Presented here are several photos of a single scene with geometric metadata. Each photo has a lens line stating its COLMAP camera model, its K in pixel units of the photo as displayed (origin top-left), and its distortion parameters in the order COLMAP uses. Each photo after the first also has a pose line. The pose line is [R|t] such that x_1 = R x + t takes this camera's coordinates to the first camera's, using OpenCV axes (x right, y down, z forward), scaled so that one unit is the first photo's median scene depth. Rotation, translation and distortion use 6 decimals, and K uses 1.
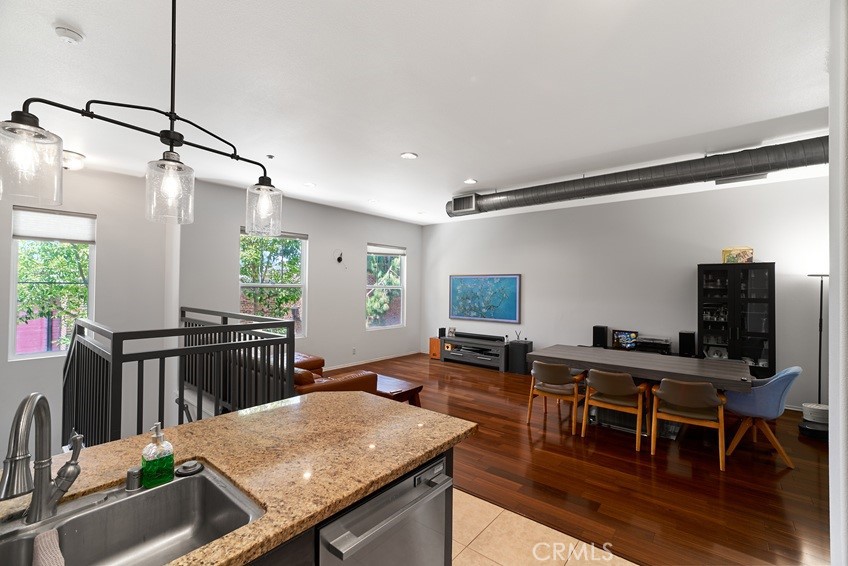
lens RADIAL K [[368.1, 0, 428.7], [0, 368.1, 283.1], [0, 0, 1]] dist [-0.035985, 0.015536]
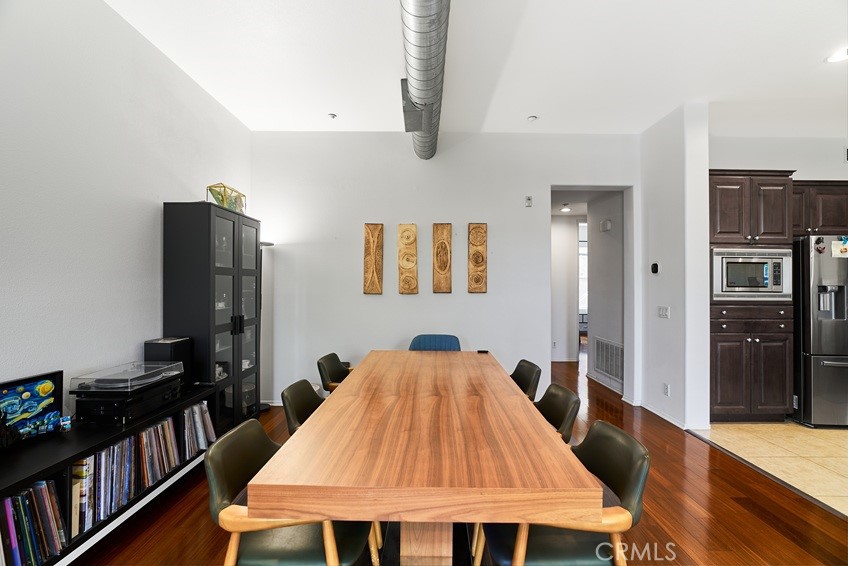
lens RADIAL K [[368.1, 0, 428.7], [0, 368.1, 283.1], [0, 0, 1]] dist [-0.035985, 0.015536]
pose [[-0.641325, -0.007407, 0.767234, 0.107392], [-0.017431, 0.999836, -0.004918, 0.043865], [-0.767071, -0.016528, -0.641349, 0.800966]]
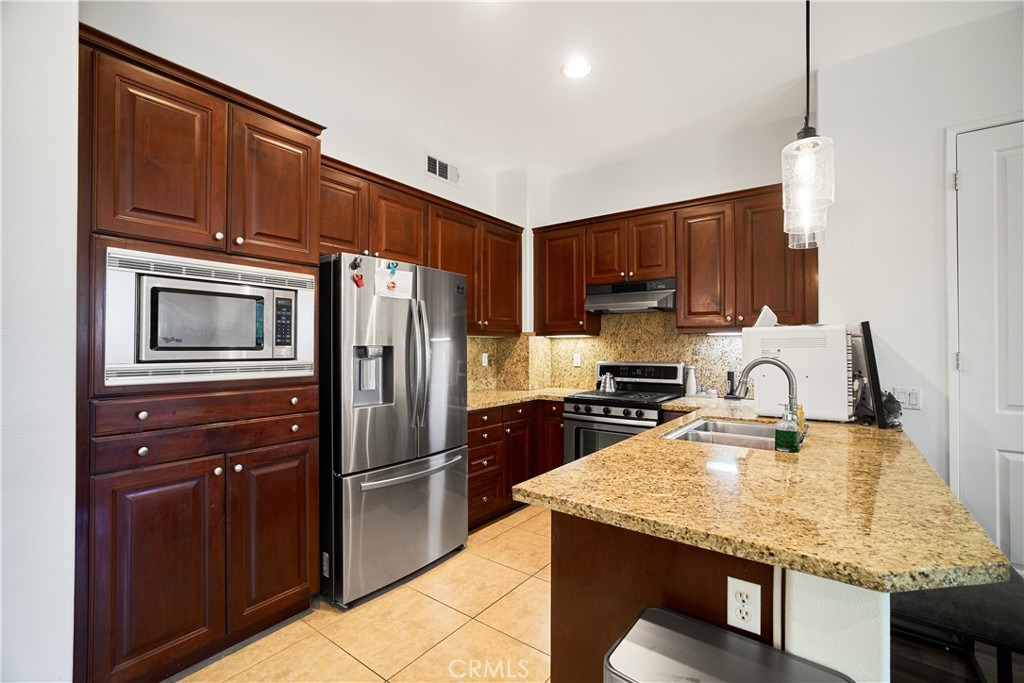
lens RADIAL K [[449.2, 0, 517.0], [0, 449.2, 343.1], [0, 0, 1]] dist [-0.026251, 0.009786]
pose [[-0.998693, -0.011757, -0.049744, 0.040500], [-0.010890, 0.999785, -0.017656, 0.038038], [0.049941, -0.017091, -0.998606, 0.421146]]
